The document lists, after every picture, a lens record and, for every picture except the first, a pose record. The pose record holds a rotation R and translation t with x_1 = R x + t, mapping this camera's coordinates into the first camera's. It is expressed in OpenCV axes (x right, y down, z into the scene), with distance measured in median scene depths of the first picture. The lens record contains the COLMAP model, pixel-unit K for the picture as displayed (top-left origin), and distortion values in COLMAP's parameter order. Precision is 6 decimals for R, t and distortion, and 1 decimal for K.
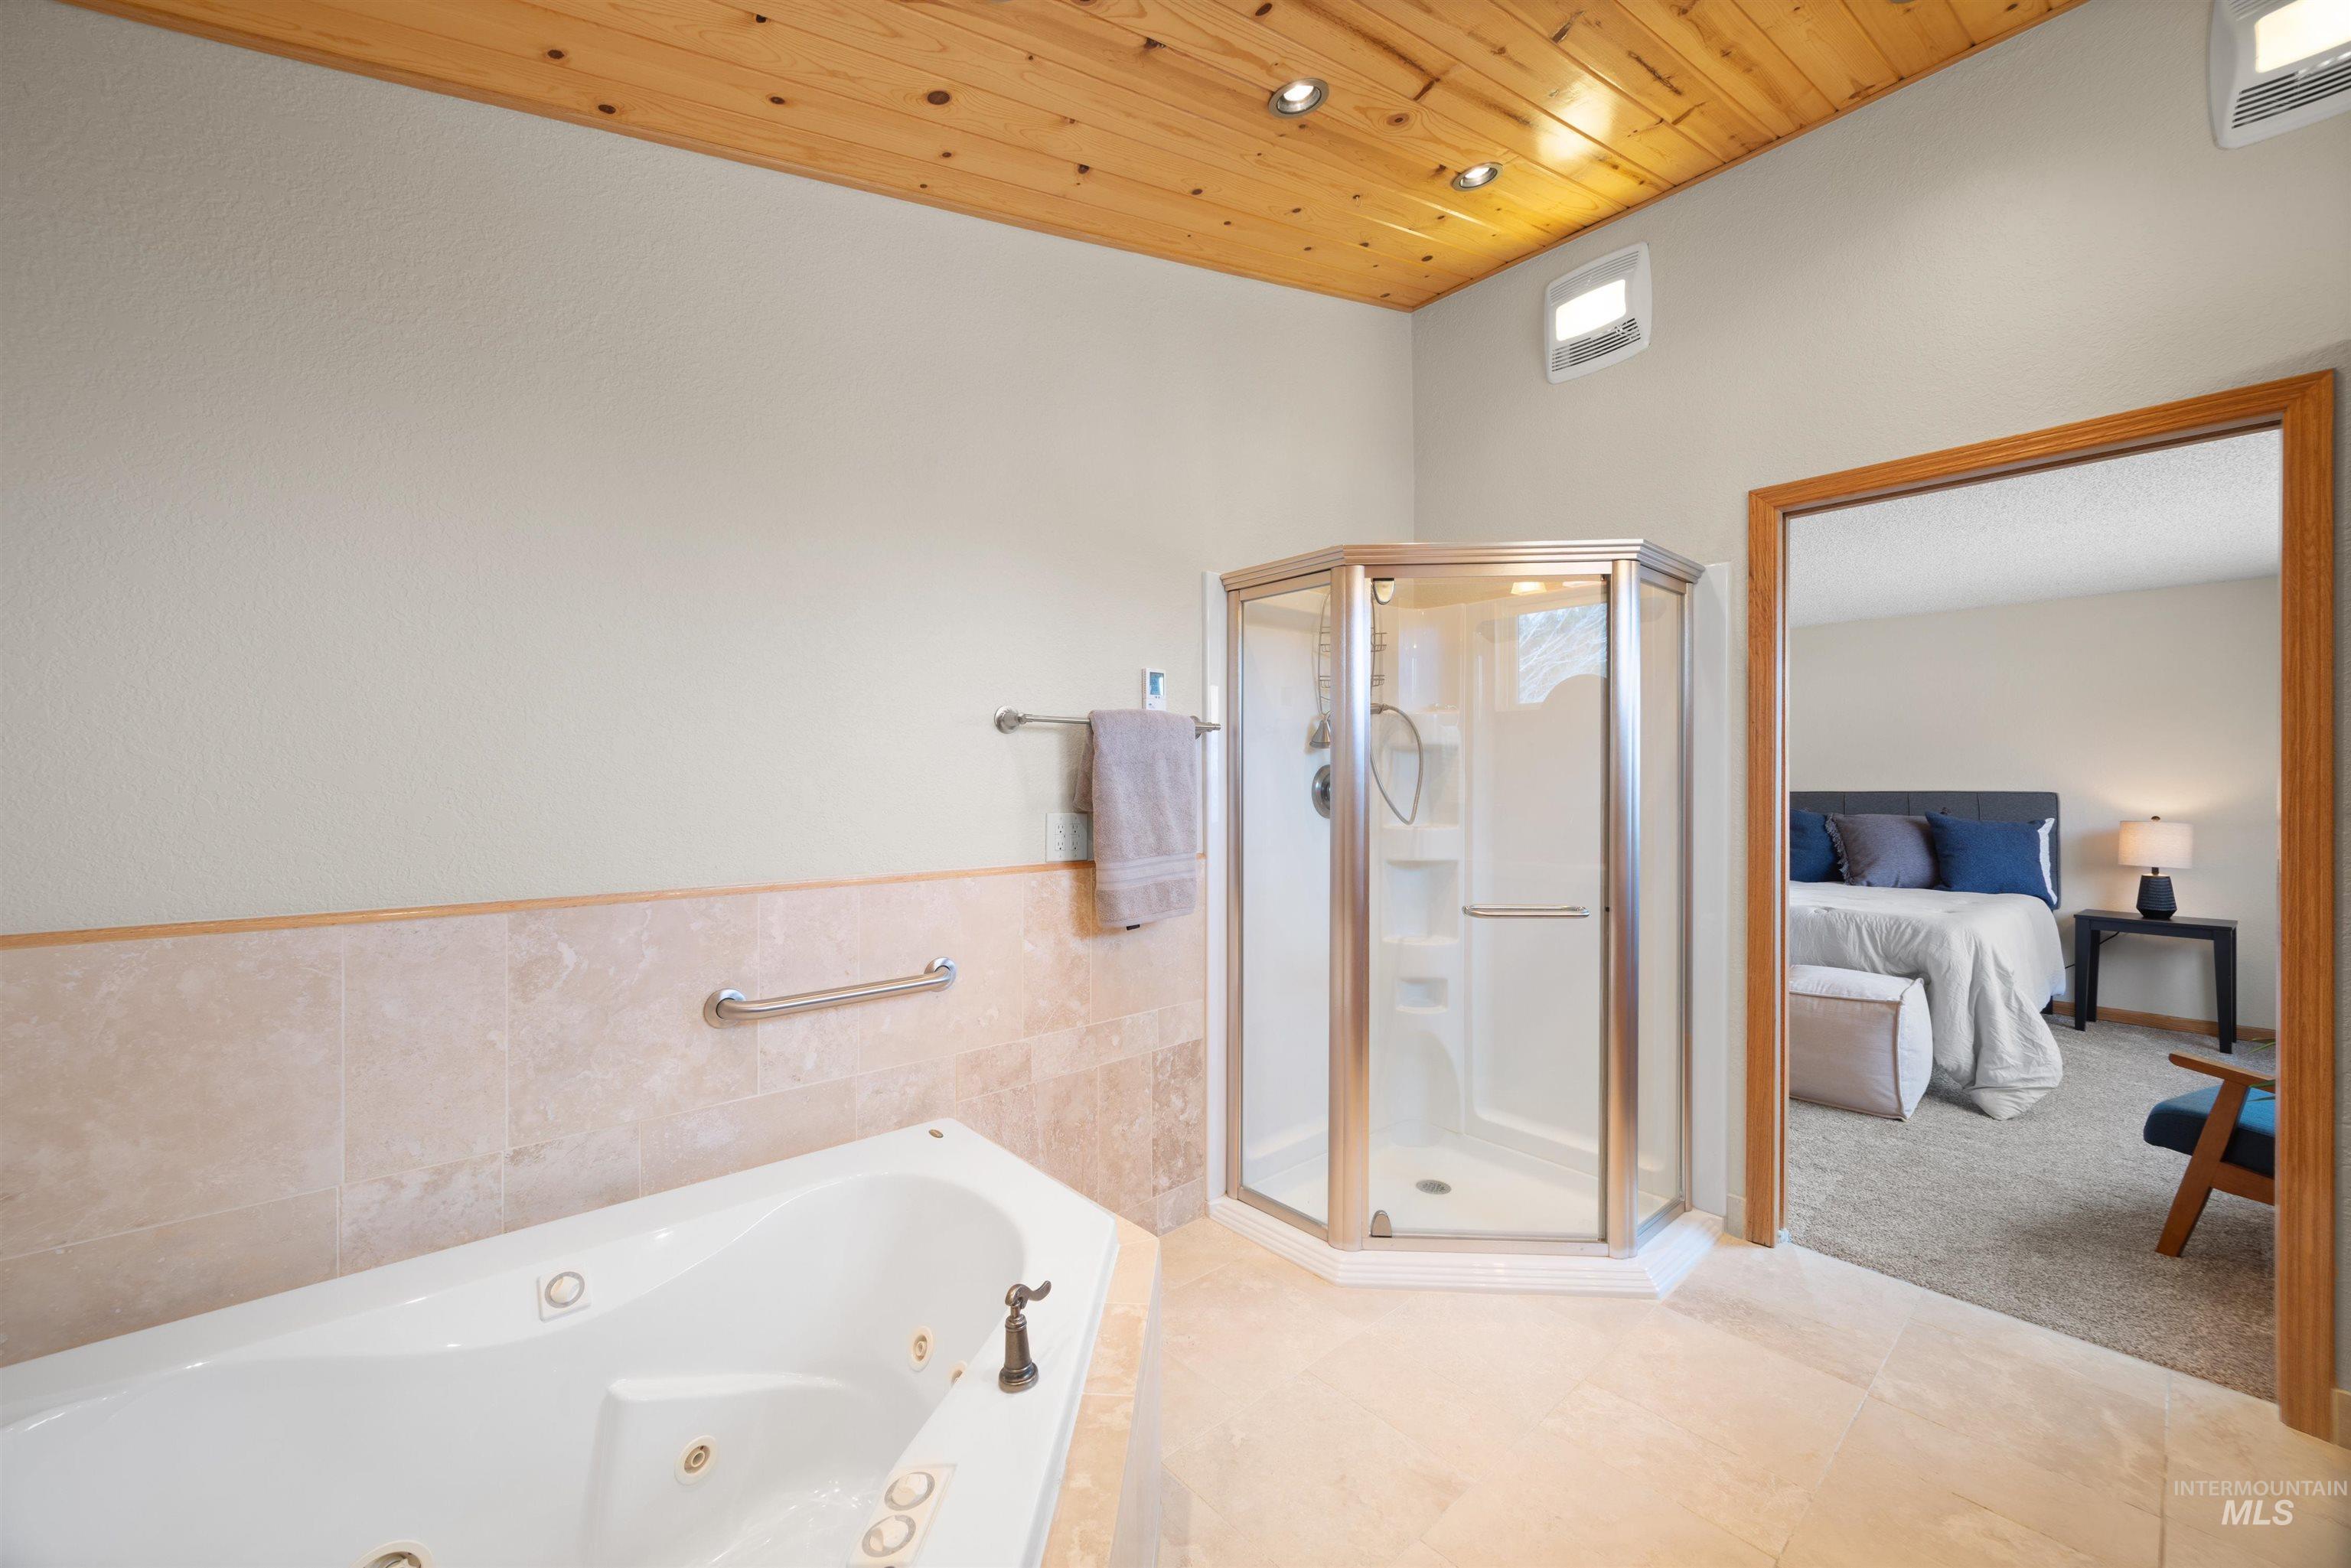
lens RADIAL K [[897.8, 0, 1174.3], [0, 897.8, 798.3], [0, 0, 1]] dist [-0.000130, -0.000122]
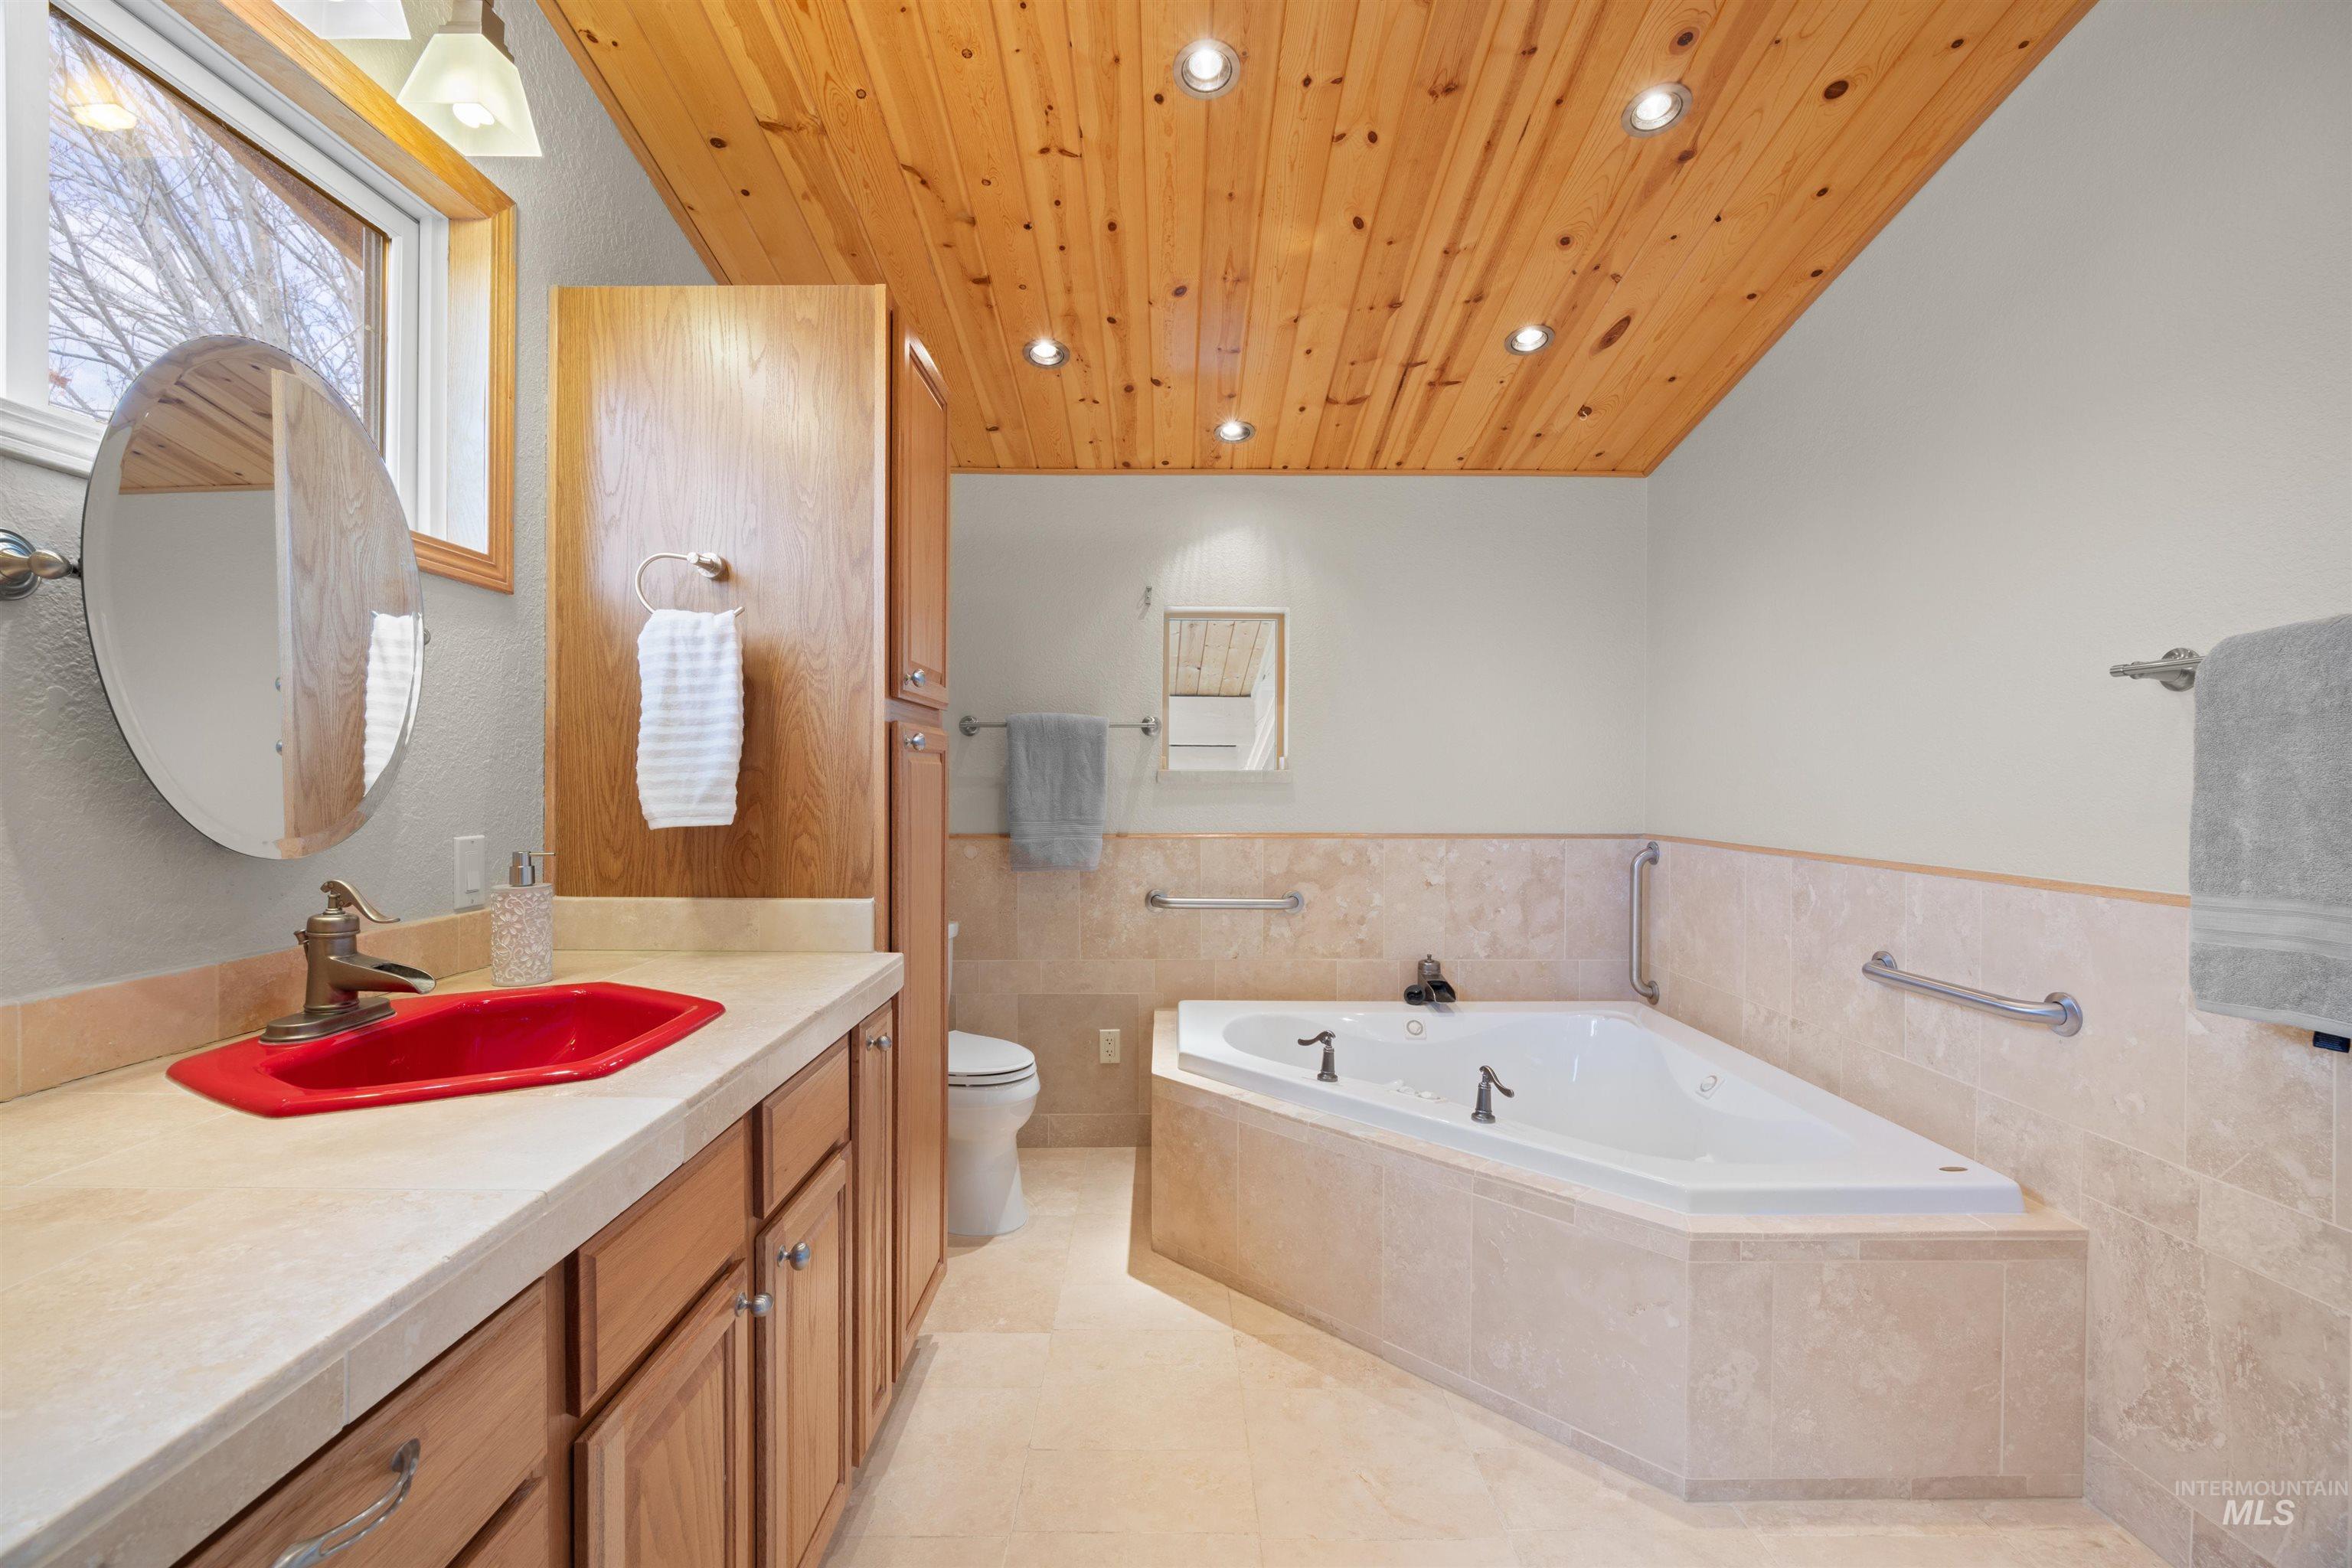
lens RADIAL K [[1022.0, 0, 1176.0], [0, 1022.0, 784.0], [0, 0, 1]] dist [-0.000556, -0.000023]
pose [[-0.649821, 0.003966, -0.760077, 1.030054], [-0.013236, 0.999776, 0.016532, -0.008394], [0.759972, 0.020803, -0.649623, 1.118384]]
